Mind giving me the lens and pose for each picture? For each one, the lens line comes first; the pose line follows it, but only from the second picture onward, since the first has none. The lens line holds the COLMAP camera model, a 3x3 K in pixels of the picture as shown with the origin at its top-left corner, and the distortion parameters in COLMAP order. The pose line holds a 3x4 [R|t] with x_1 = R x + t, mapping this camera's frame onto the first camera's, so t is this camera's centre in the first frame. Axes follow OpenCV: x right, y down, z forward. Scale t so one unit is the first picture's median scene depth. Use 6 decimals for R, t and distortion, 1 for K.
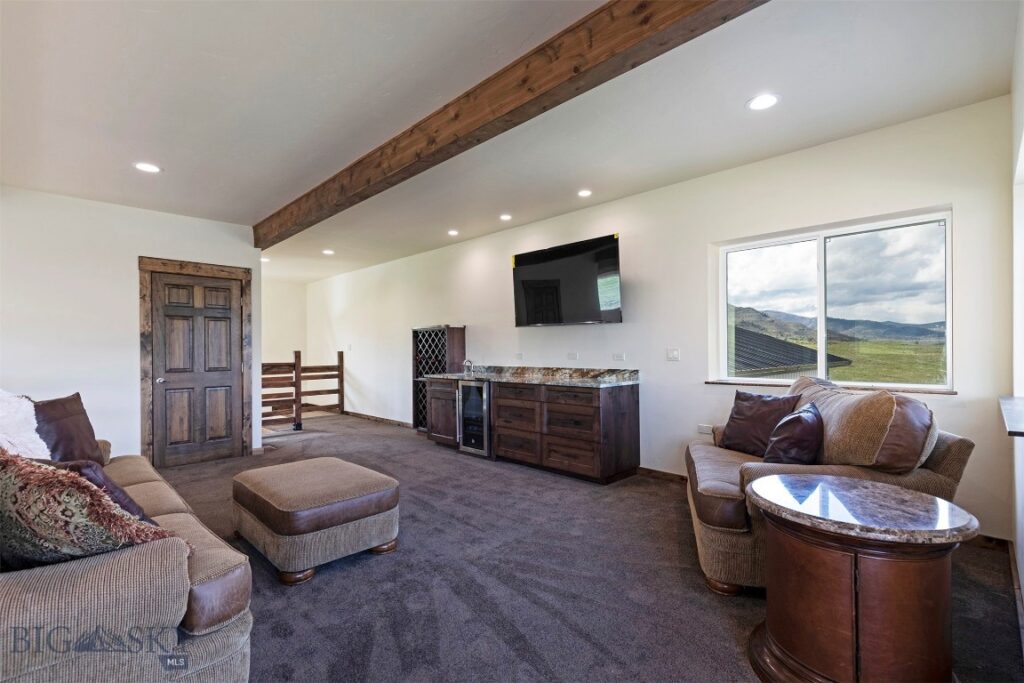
lens RADIAL K [[462.9, 0, 509.9], [0, 462.9, 347.7], [0, 0, 1]] dist [0.004102, 0.000103]
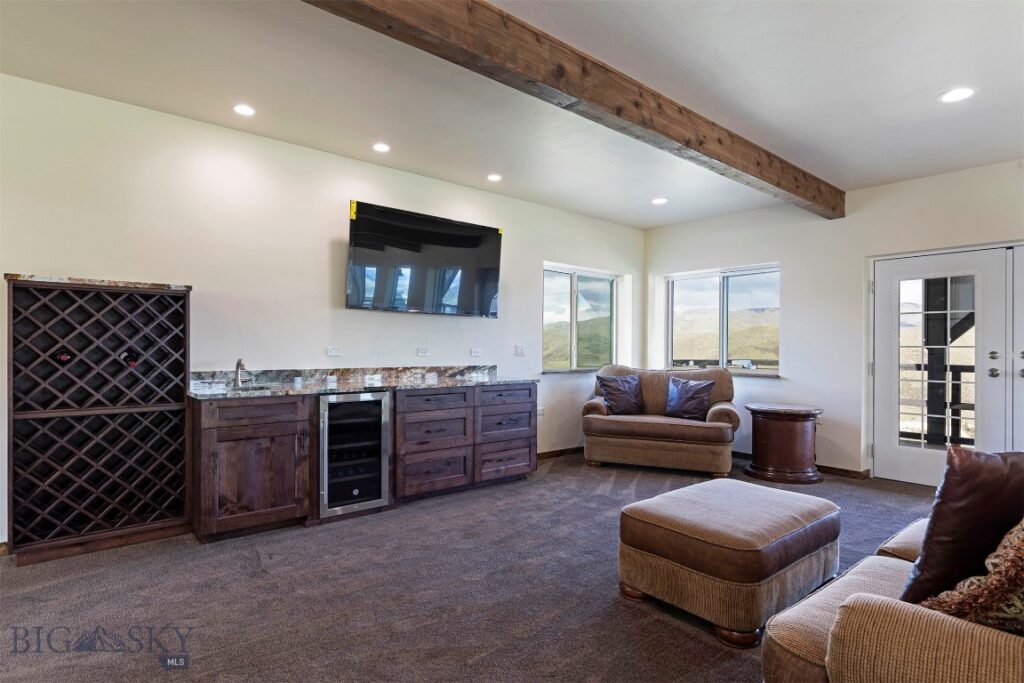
lens RADIAL K [[552.1, 0, 512.0], [0, 552.1, 341.5], [0, 0, 1]] dist [0.000718, -0.000278]
pose [[0.065636, 0.019247, 0.997658, -0.828513], [-0.014024, 0.999733, -0.018364, 0.015129], [-0.997745, -0.012786, 0.065888, 0.781670]]
